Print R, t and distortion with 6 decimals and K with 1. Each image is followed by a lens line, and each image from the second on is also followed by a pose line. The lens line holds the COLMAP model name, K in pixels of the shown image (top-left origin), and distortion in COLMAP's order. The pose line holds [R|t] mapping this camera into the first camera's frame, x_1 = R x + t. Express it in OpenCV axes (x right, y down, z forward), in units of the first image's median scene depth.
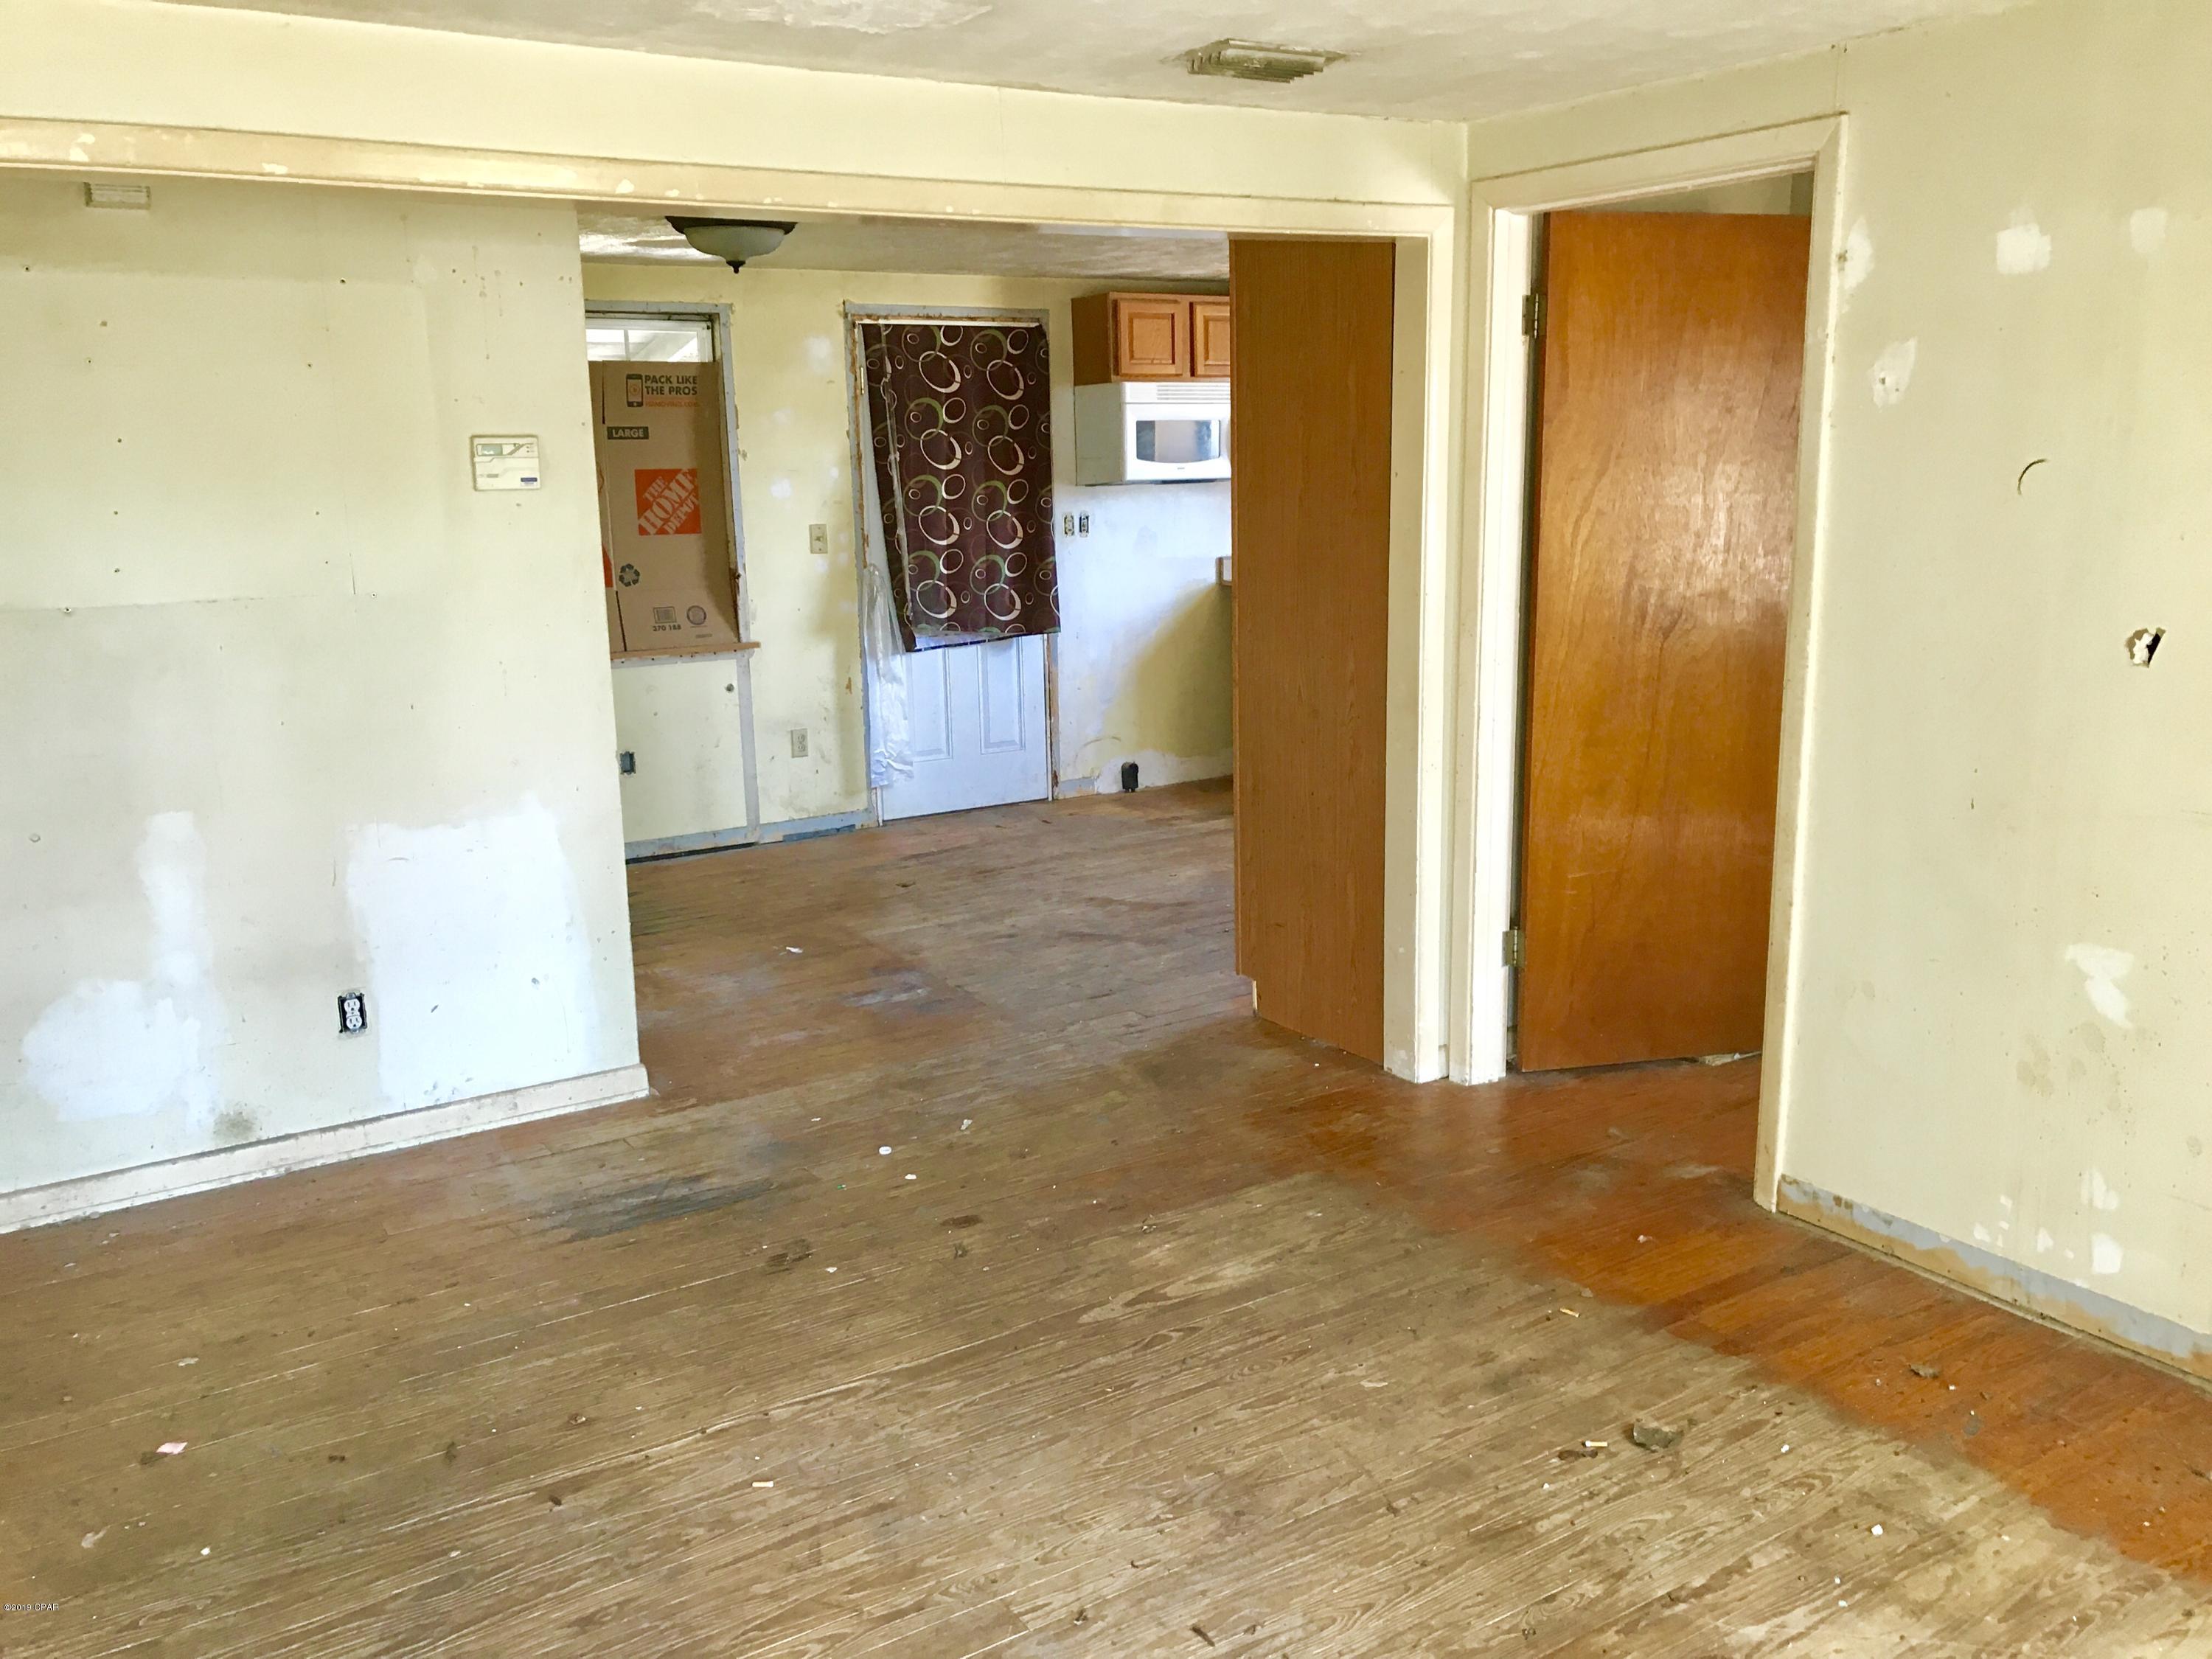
lens RADIAL K [[1828.9, 0, 1111.5], [0, 1828.9, 813.3], [0, 0, 1]] dist [0.038282, -0.022046]
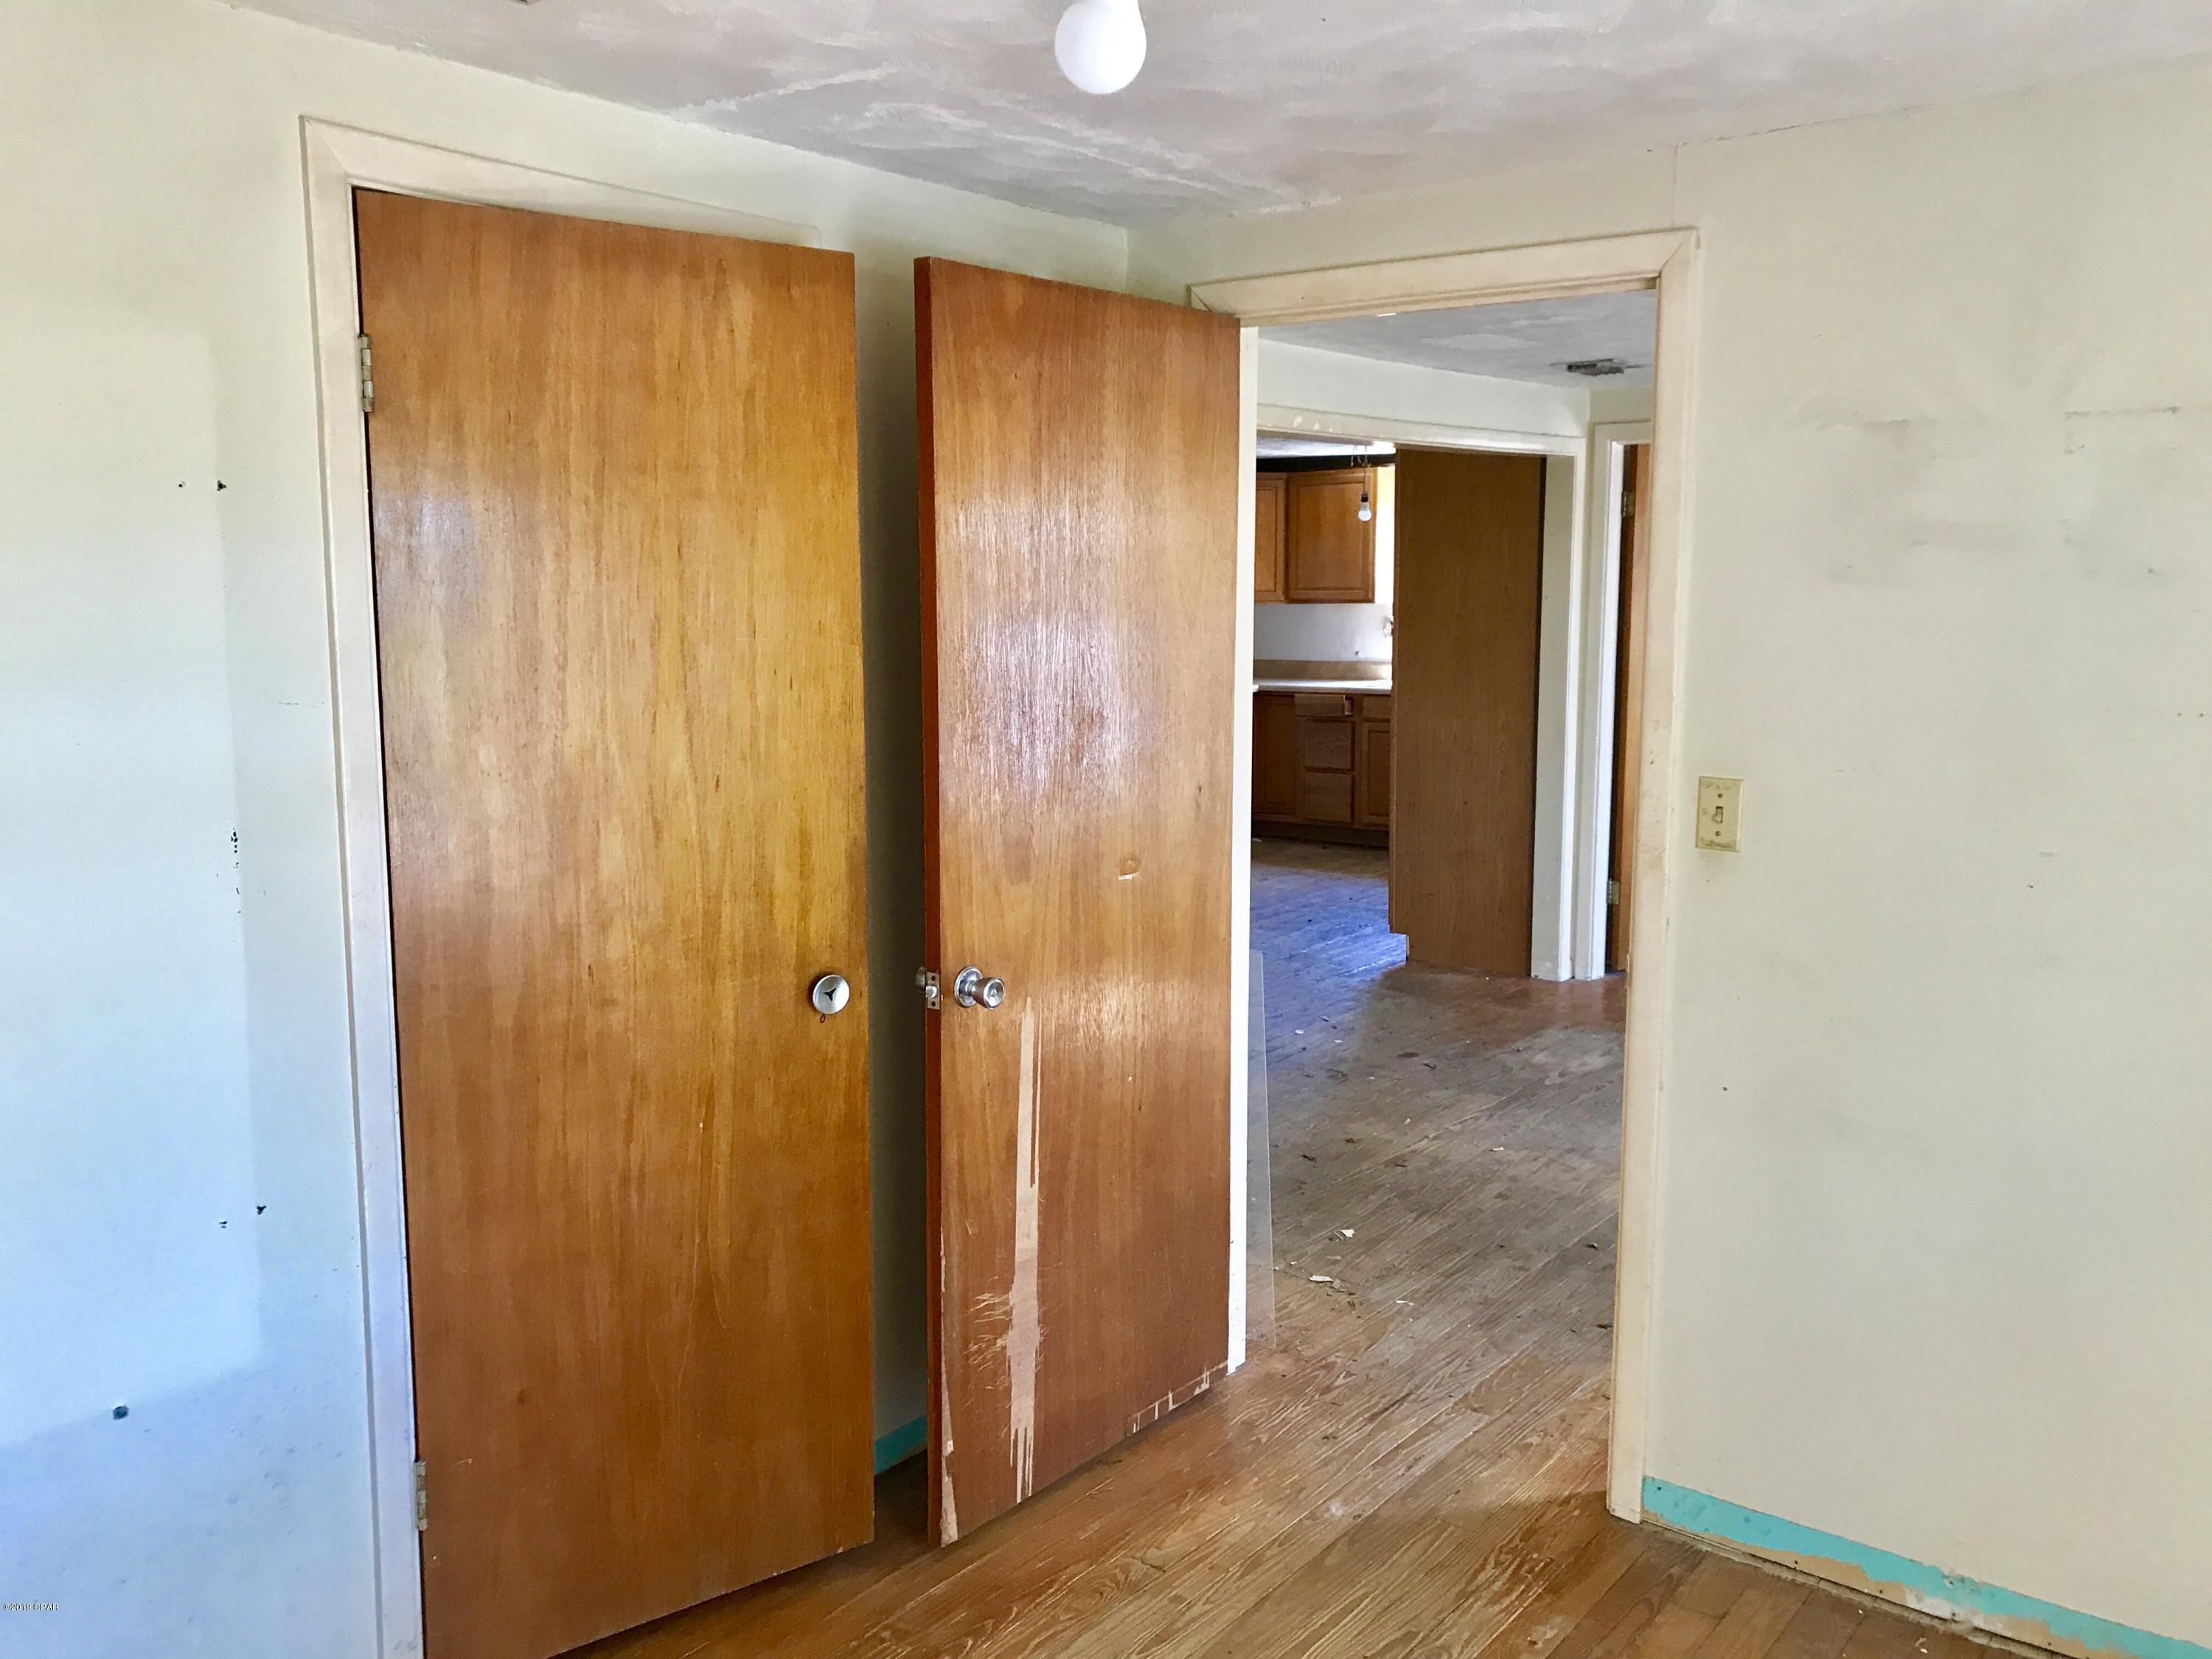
lens RADIAL K [[1828.9, 0, 1105.0], [0, 1828.9, 829.8], [0, 0, 1]] dist [0.038282, -0.022046]
pose [[0.943769, -0.026936, 0.329508, -0.779232], [0.047276, 0.997428, -0.053871, 0.091365], [-0.327209, 0.066419, 0.942615, -0.399106]]
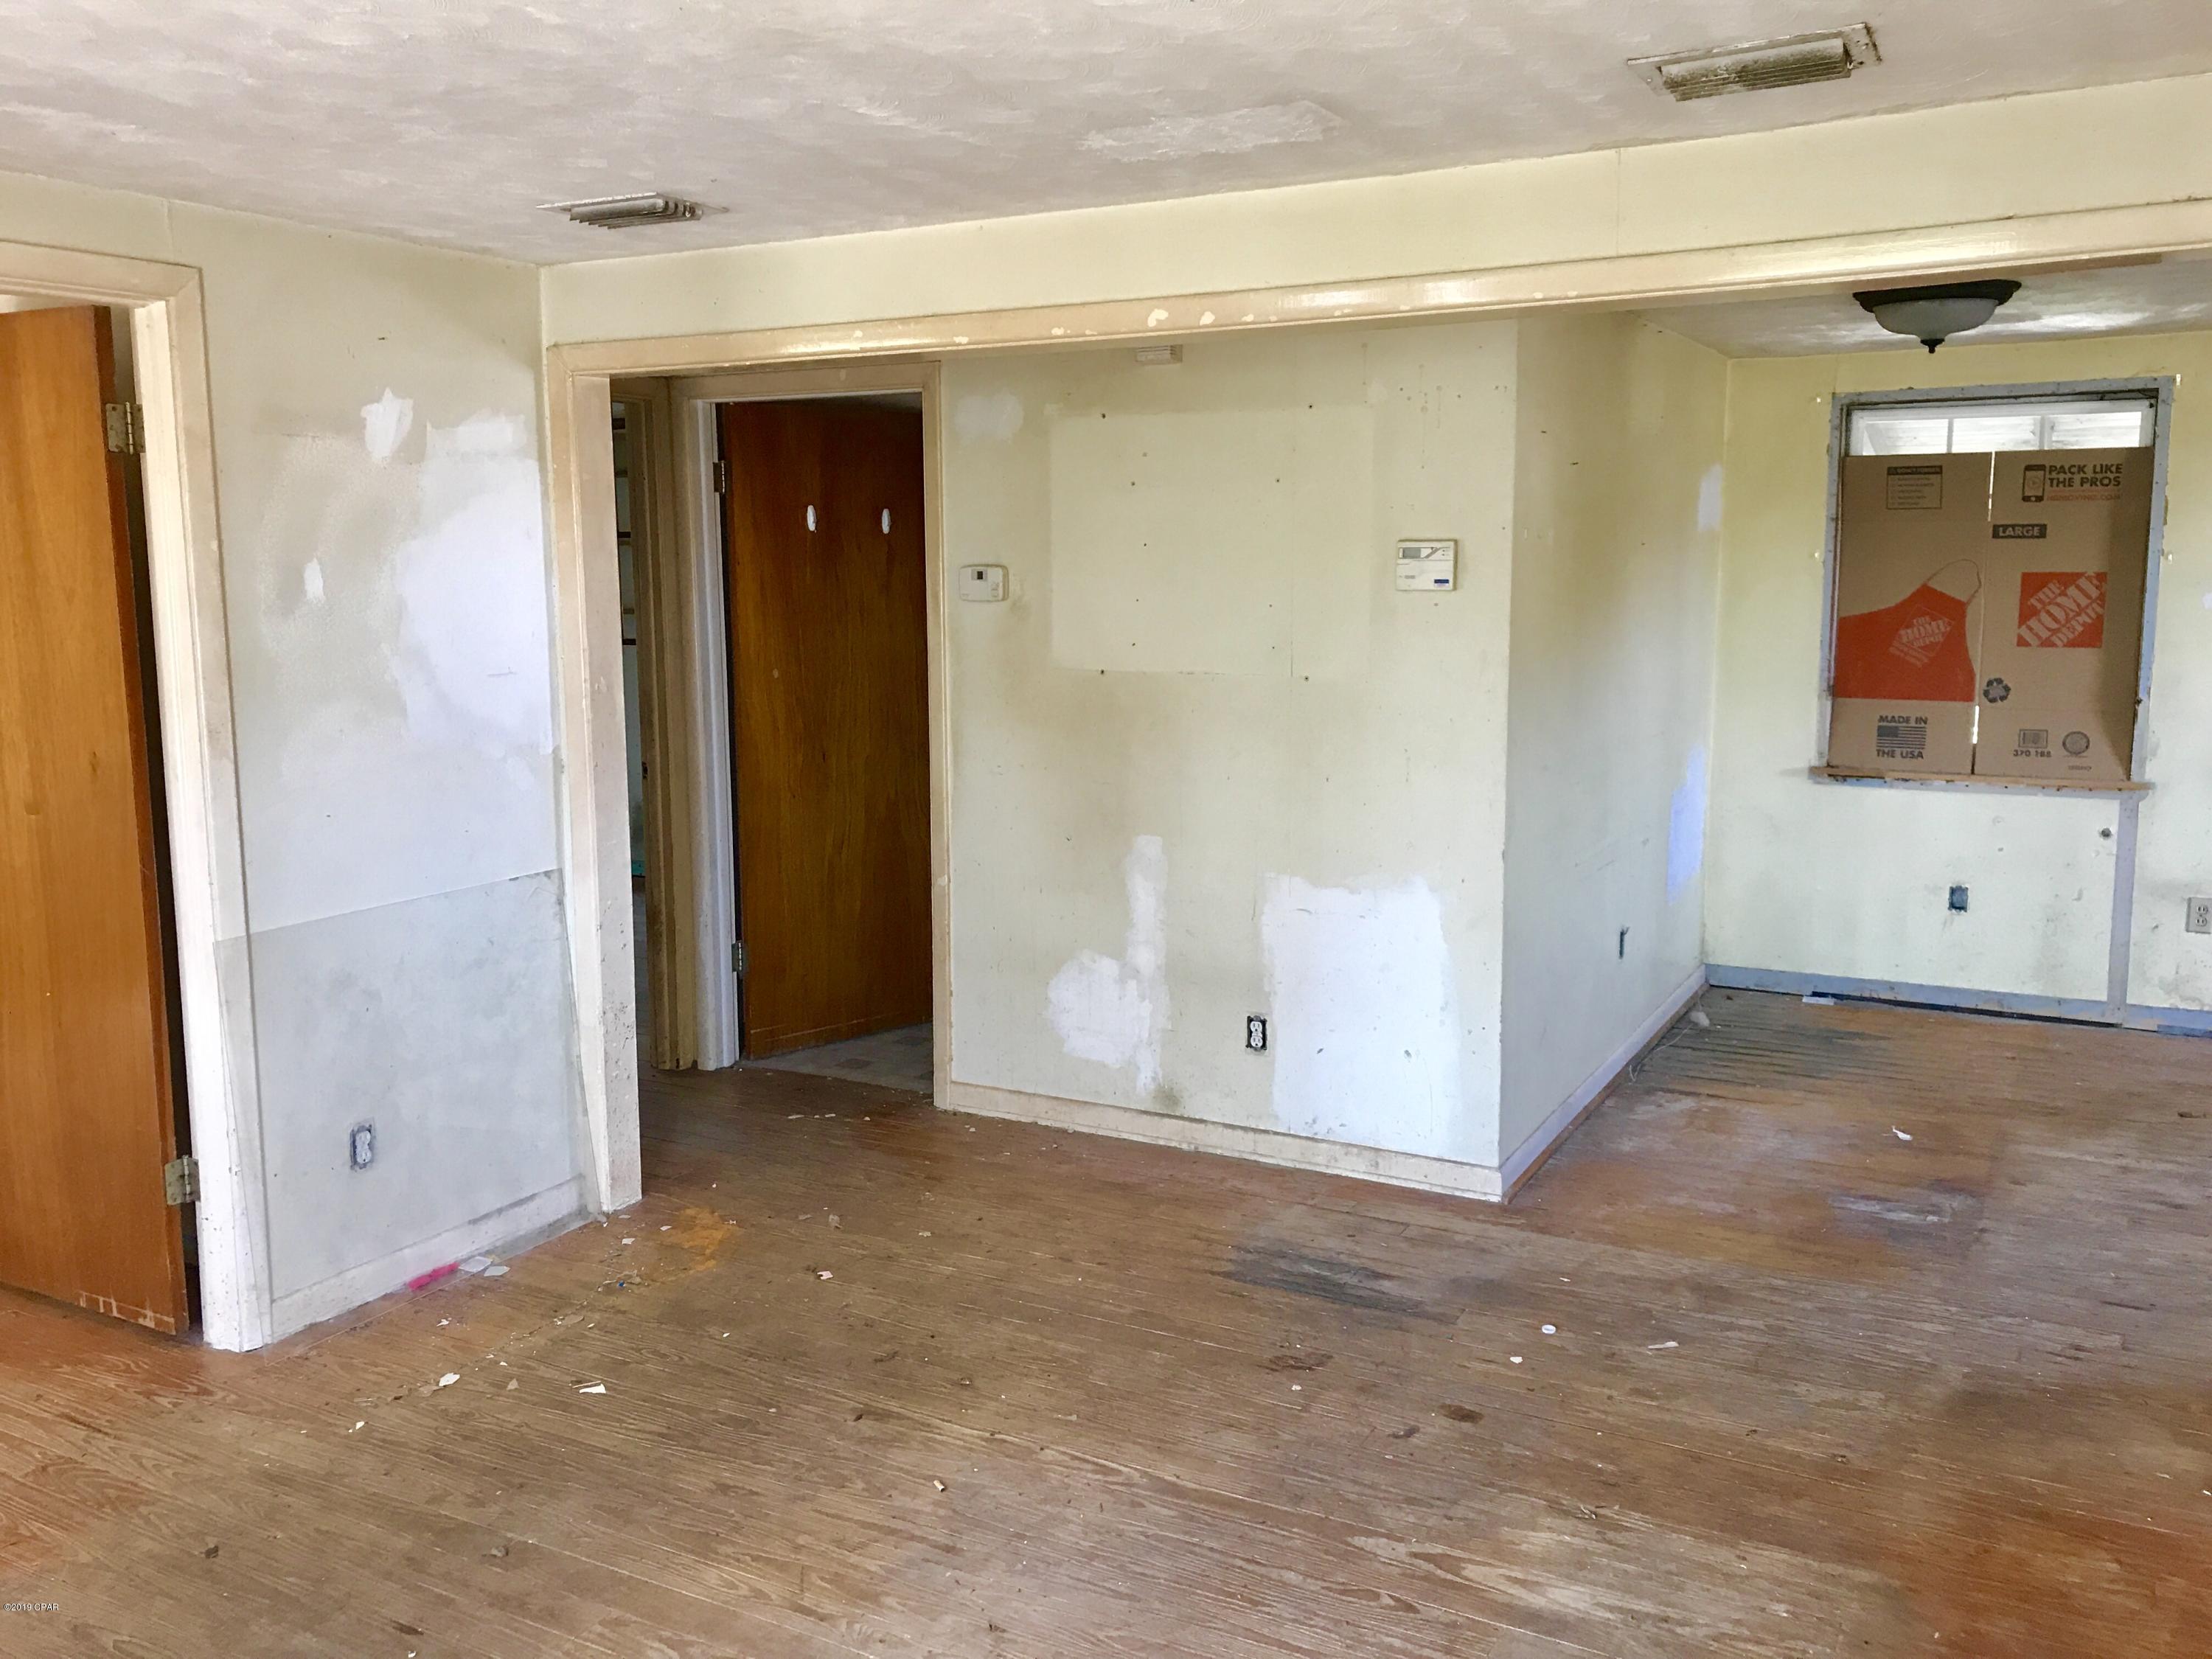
lens RADIAL K [[1828.9, 0, 1093.9], [0, 1828.9, 805.6], [0, 0, 1]] dist [0.038282, -0.022046]
pose [[0.476019, 0.135864, -0.868877, 0.522411], [-0.179749, 0.982168, 0.055102, -0.078022], [0.860869, 0.129950, 0.491952, 0.333985]]
